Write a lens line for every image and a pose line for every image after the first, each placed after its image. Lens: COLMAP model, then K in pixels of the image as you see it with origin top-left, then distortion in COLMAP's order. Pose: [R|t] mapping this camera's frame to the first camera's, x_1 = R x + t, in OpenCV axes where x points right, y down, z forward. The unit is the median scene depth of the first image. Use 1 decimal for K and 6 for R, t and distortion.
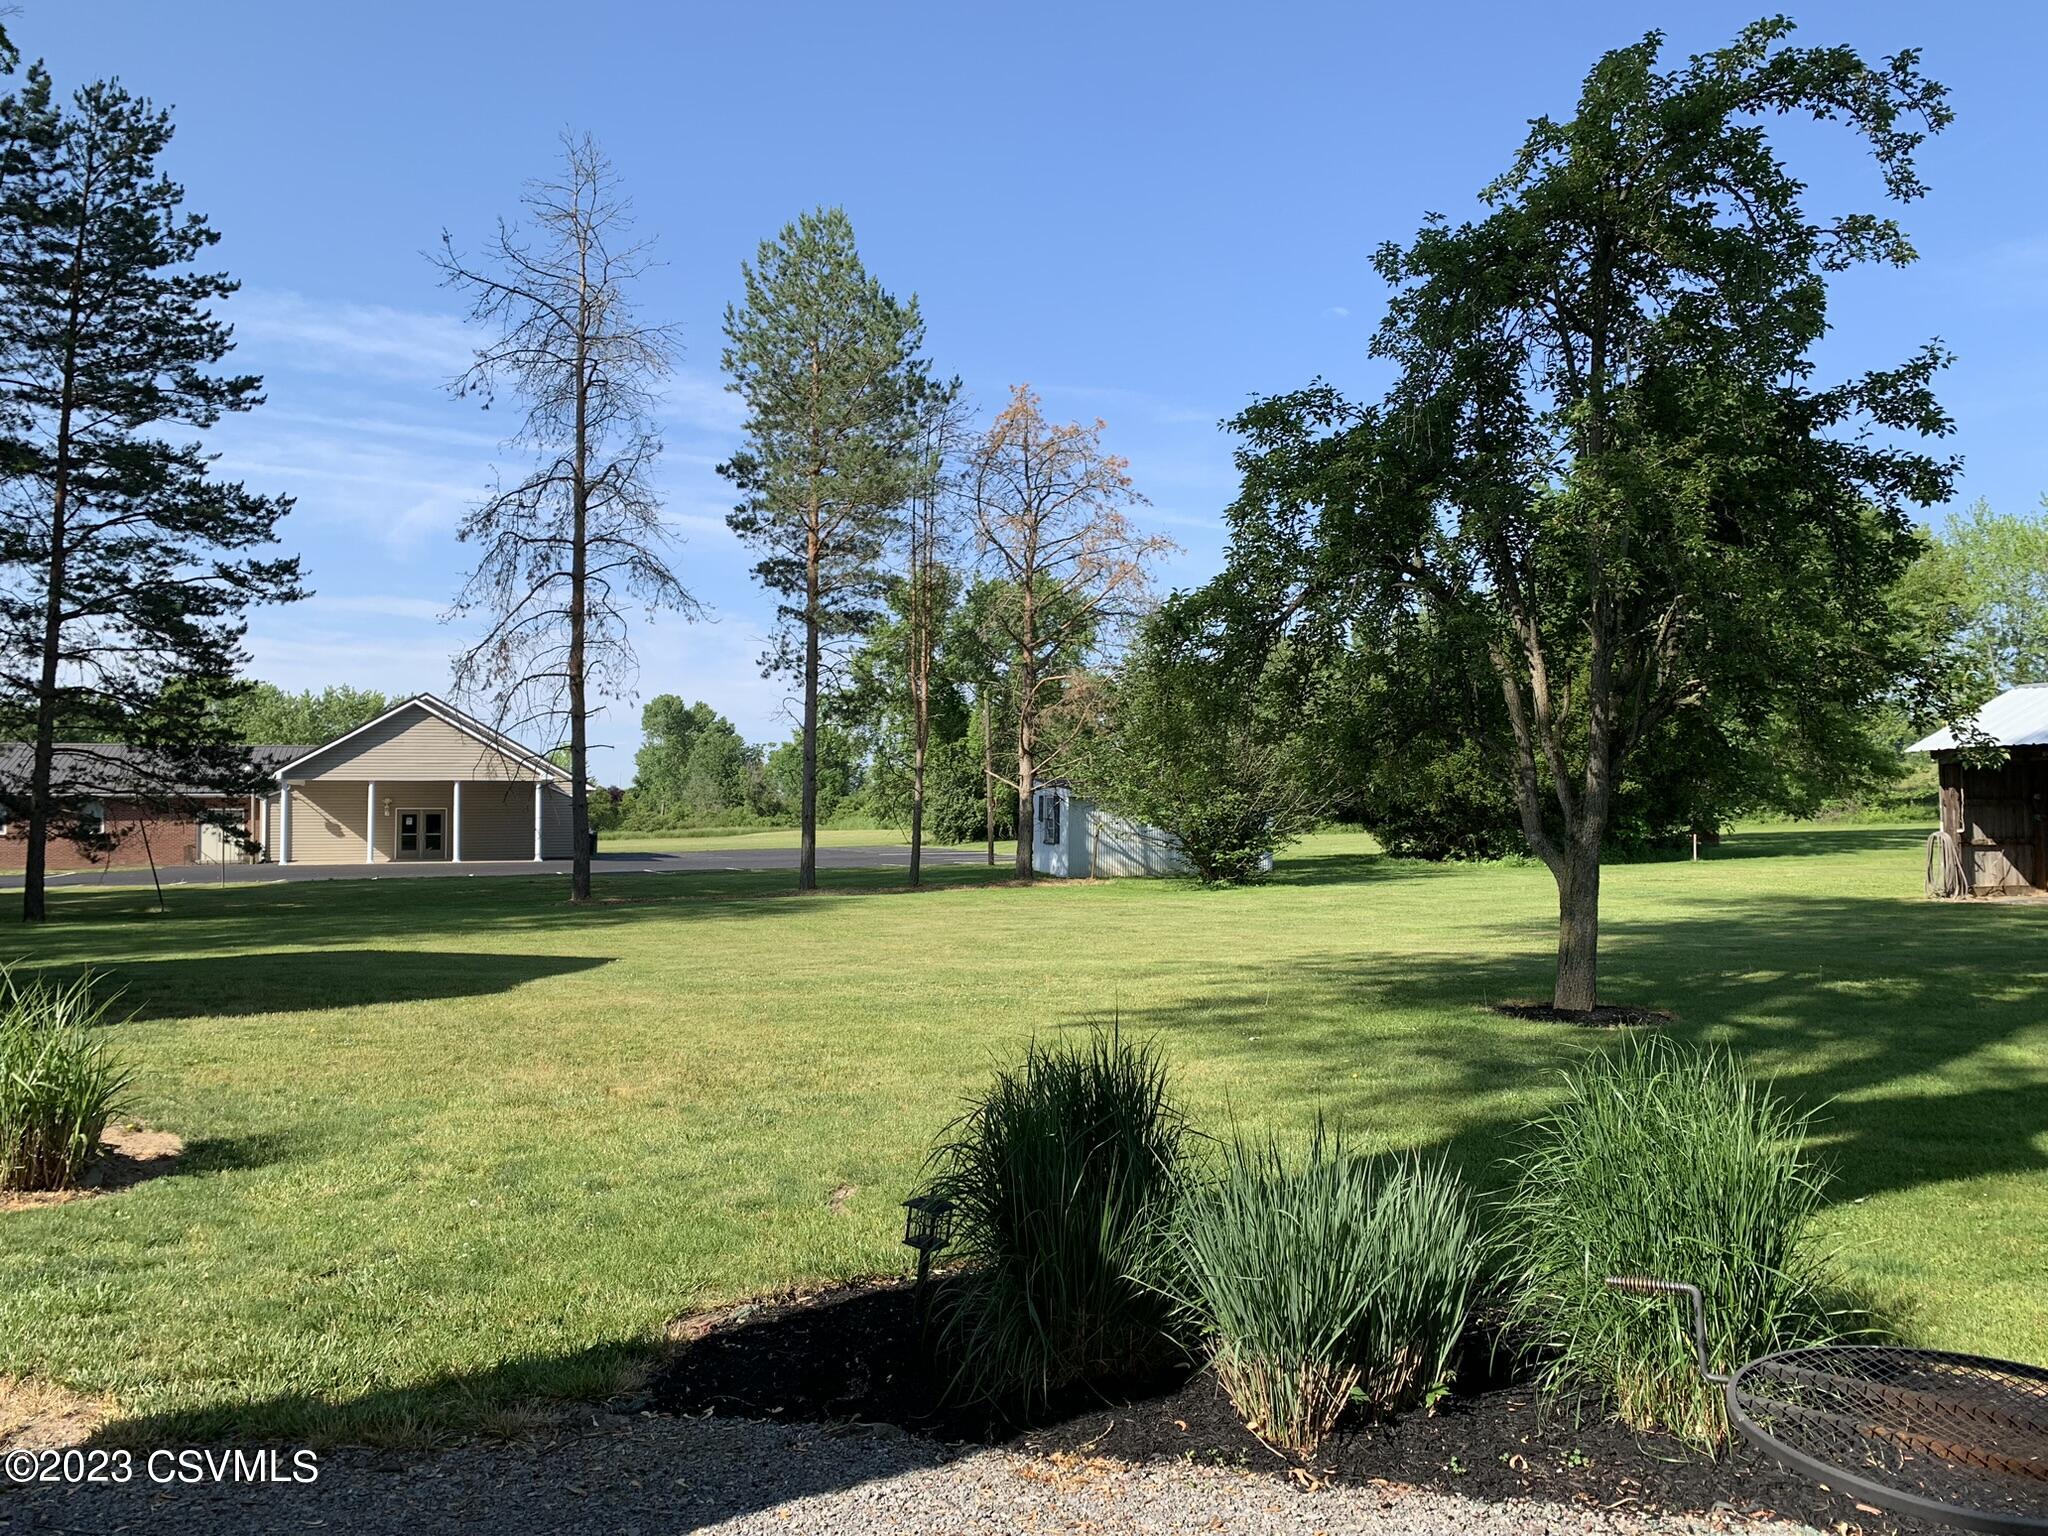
lens RADIAL K [[1562.3, 0, 1031.1], [0, 1562.3, 757.4], [0, 0, 1]] dist [0.054487, -0.065296]
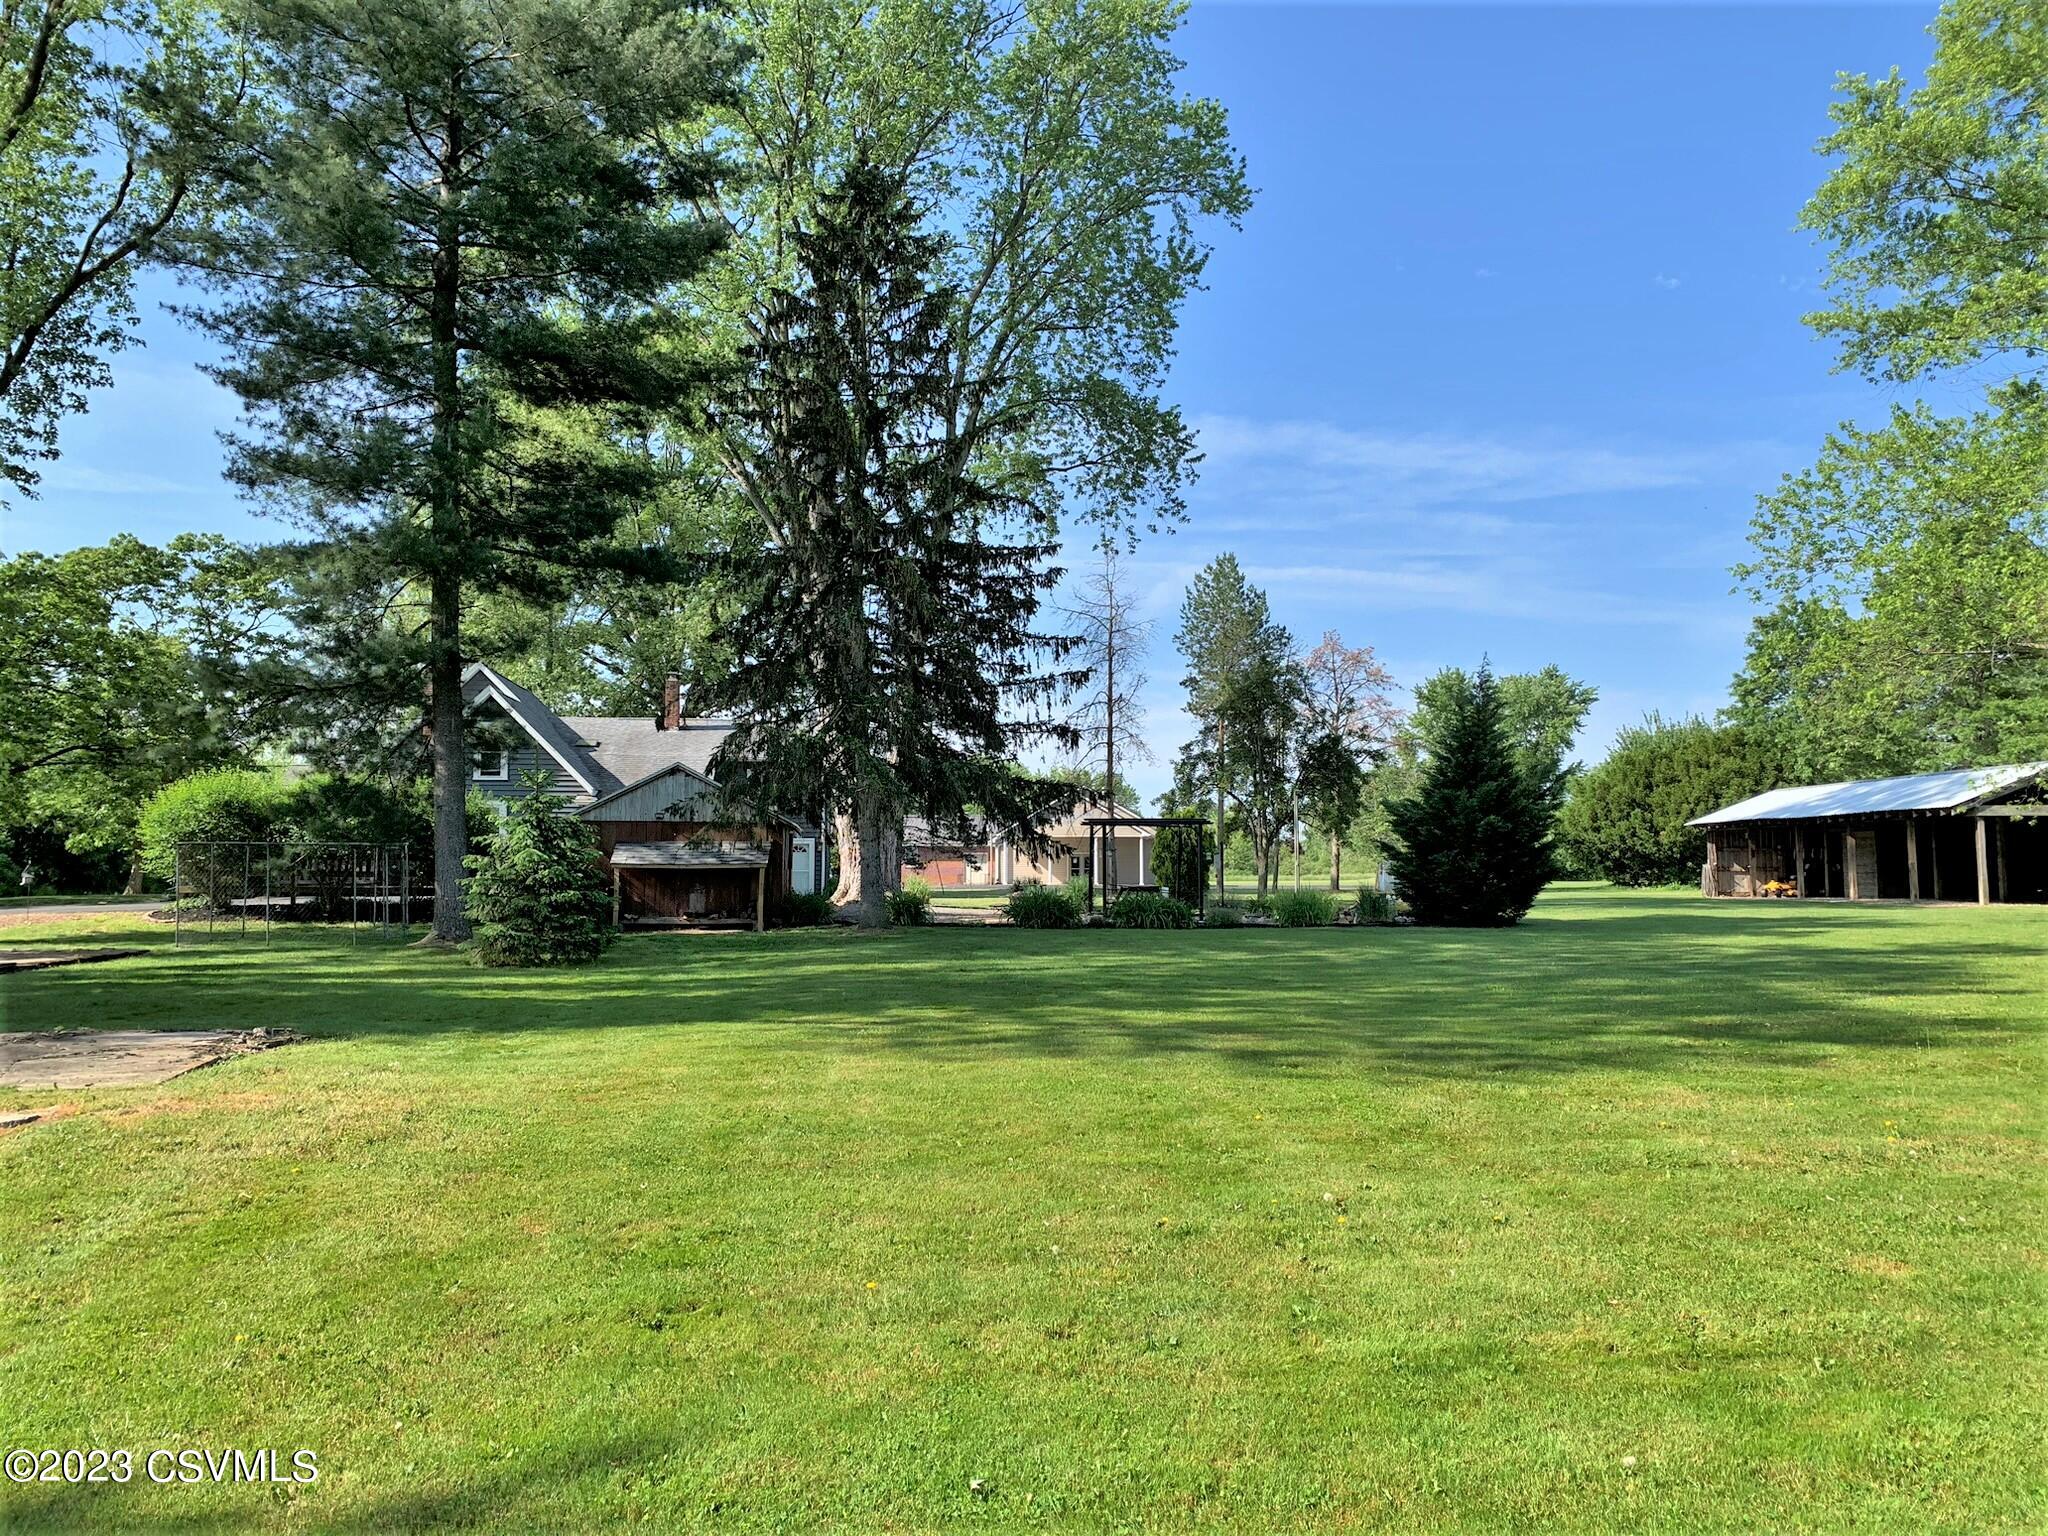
lens RADIAL K [[1562.3, 0, 1021.6], [0, 1562.3, 766.2], [0, 0, 1]] dist [0.054487, -0.065296]
pose [[0.888338, -0.024534, -0.458534, 0.552601], [0.013185, 0.999523, -0.027935, -0.025882], [0.459000, 0.018770, 0.888238, -0.899304]]
